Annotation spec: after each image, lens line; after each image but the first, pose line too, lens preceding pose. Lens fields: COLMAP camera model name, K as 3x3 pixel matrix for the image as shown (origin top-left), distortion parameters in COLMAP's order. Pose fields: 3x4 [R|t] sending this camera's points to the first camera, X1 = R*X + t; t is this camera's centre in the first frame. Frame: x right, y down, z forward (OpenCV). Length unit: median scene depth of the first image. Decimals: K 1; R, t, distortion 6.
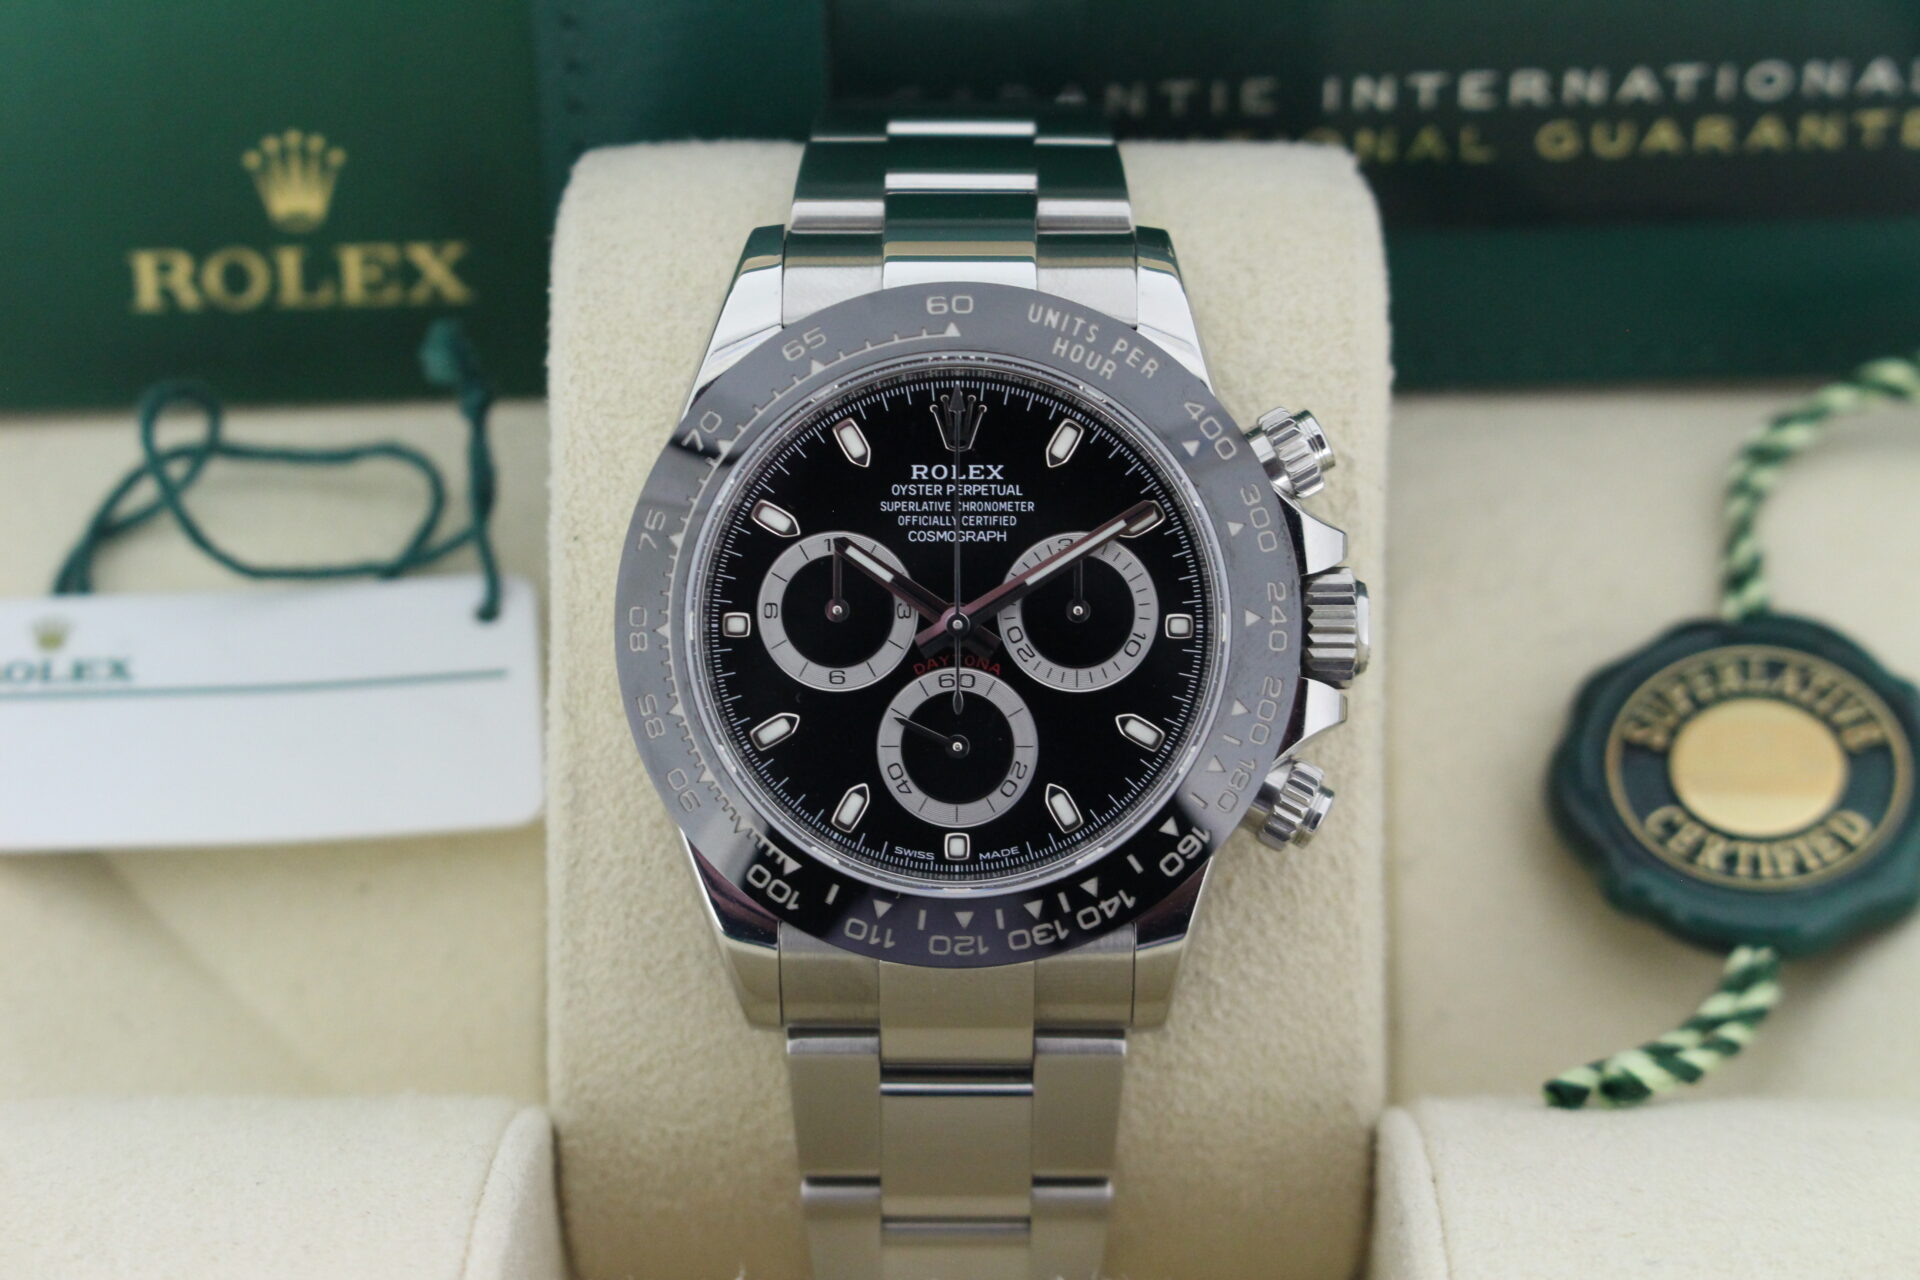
lens RADIAL K [[4482.4, 0, 951.9], [0, 4482.4, 656.2], [0, 0, 1]] dist [-0.026059, 0.000000]
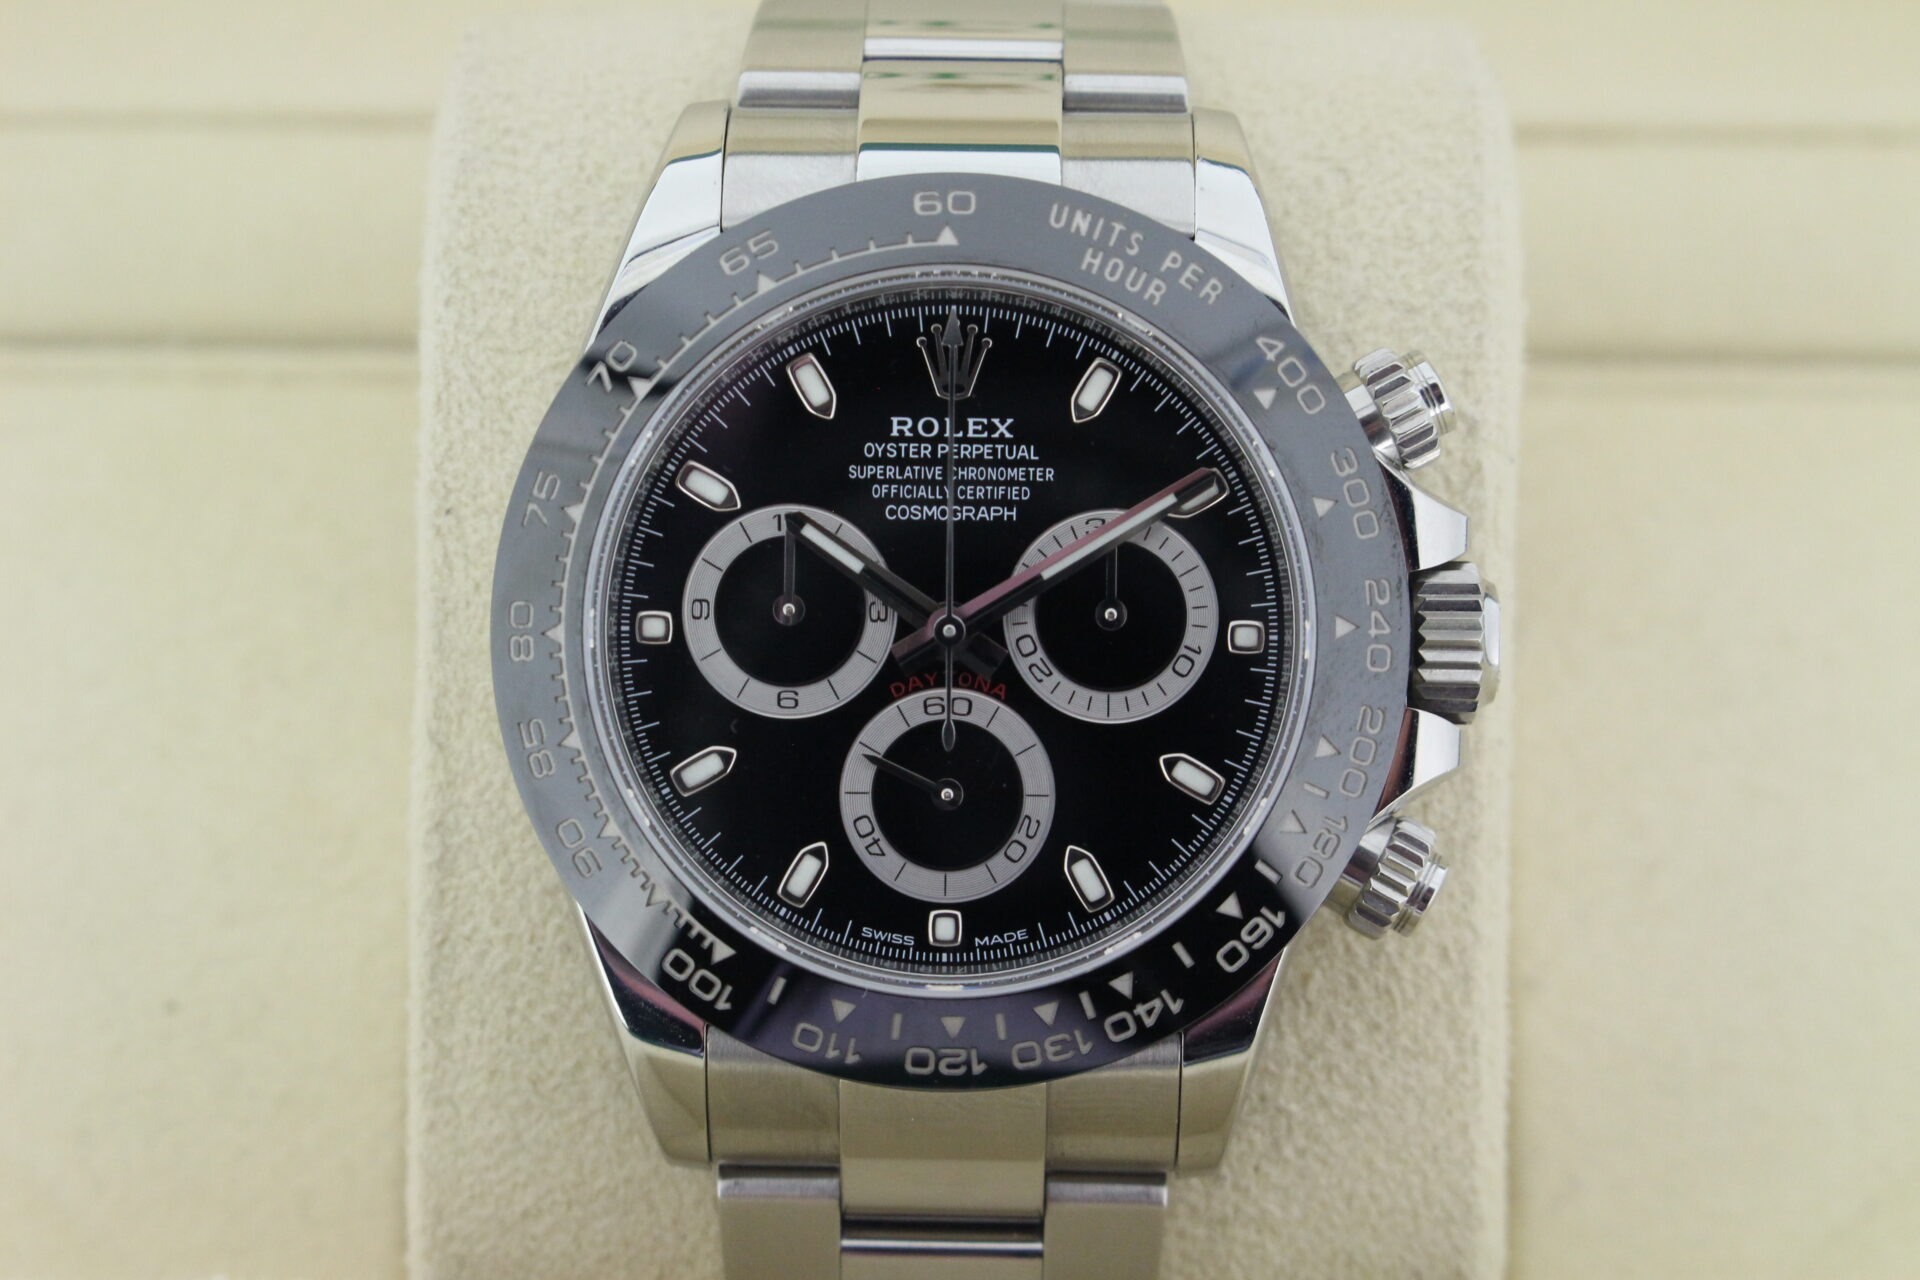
lens RADIAL K [[4482.4, 0, 952.3], [0, 4482.4, 649.3], [0, 0, 1]] dist [-0.026059, 0.000000]
pose [[0.999895, 0.012956, -0.006557, 0.006646], [-0.013013, 0.999877, -0.008704, 0.002490], [0.006444, 0.008788, 0.999941, 0.252040]]
